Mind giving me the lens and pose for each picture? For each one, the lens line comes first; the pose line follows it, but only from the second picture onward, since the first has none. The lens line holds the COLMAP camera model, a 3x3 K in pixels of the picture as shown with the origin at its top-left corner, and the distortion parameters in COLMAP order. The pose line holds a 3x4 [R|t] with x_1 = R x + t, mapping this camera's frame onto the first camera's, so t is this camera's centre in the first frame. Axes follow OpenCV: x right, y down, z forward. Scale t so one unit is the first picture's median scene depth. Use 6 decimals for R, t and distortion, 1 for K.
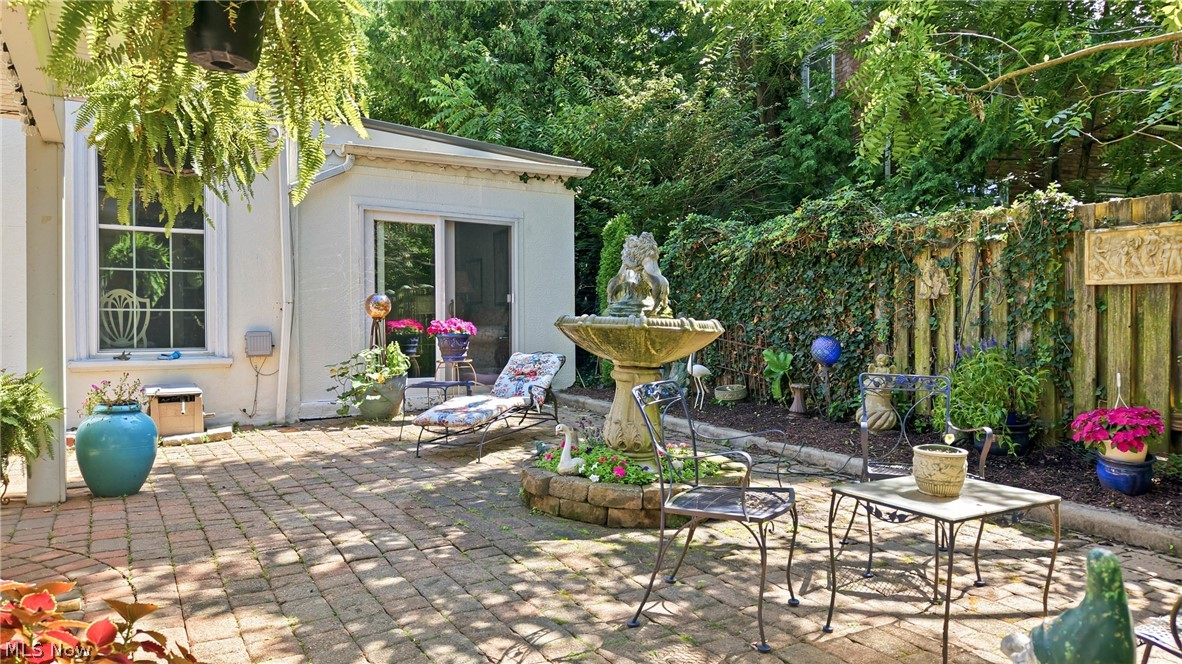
lens RADIAL K [[798.3, 0, 591.6], [0, 798.3, 336.3], [0, 0, 1]] dist [0.012946, -0.005404]
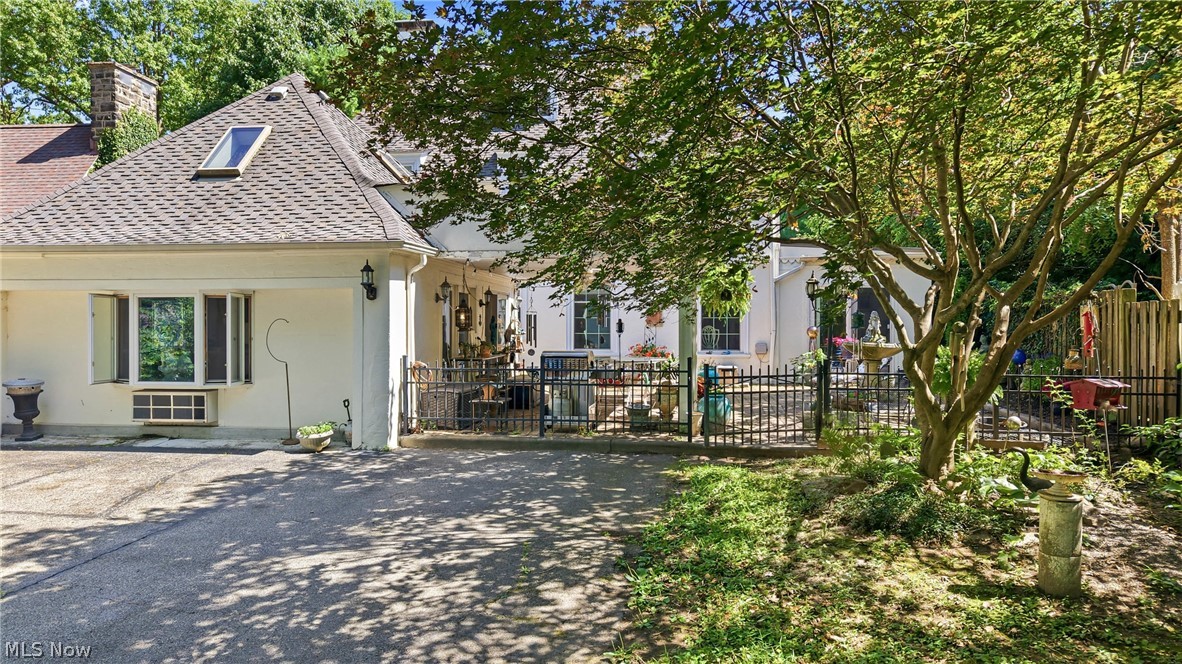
lens RADIAL K [[798.3, 0, 587.9], [0, 798.3, 333.6], [0, 0, 1]] dist [0.012946, -0.005404]
pose [[0.807957, 0.006050, -0.589210, 0.756614], [-0.010404, 0.999938, -0.003999, -0.027527], [0.589150, 0.009361, 0.807970, -1.626059]]
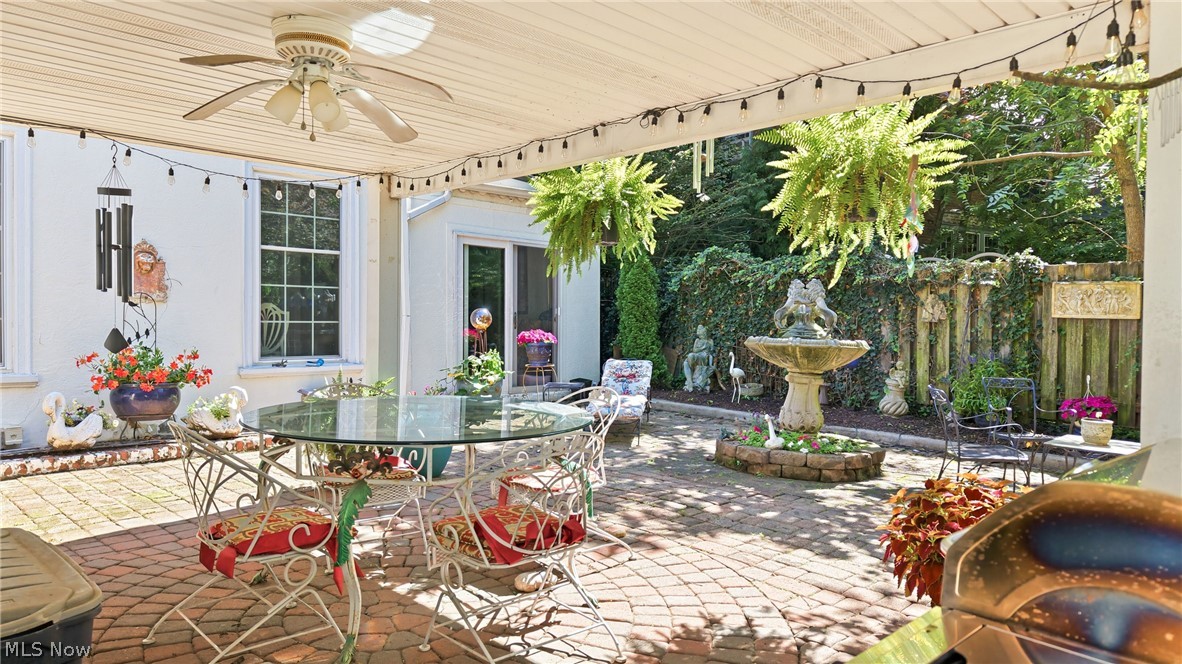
lens RADIAL K [[798.3, 0, 586.6], [0, 798.3, 332.0], [0, 0, 1]] dist [0.012946, -0.005404]
pose [[0.969065, 0.006080, 0.246729, -0.602183], [-0.006048, 0.999981, -0.000889, -0.028301], [-0.246730, -0.000631, 0.969084, -0.259105]]
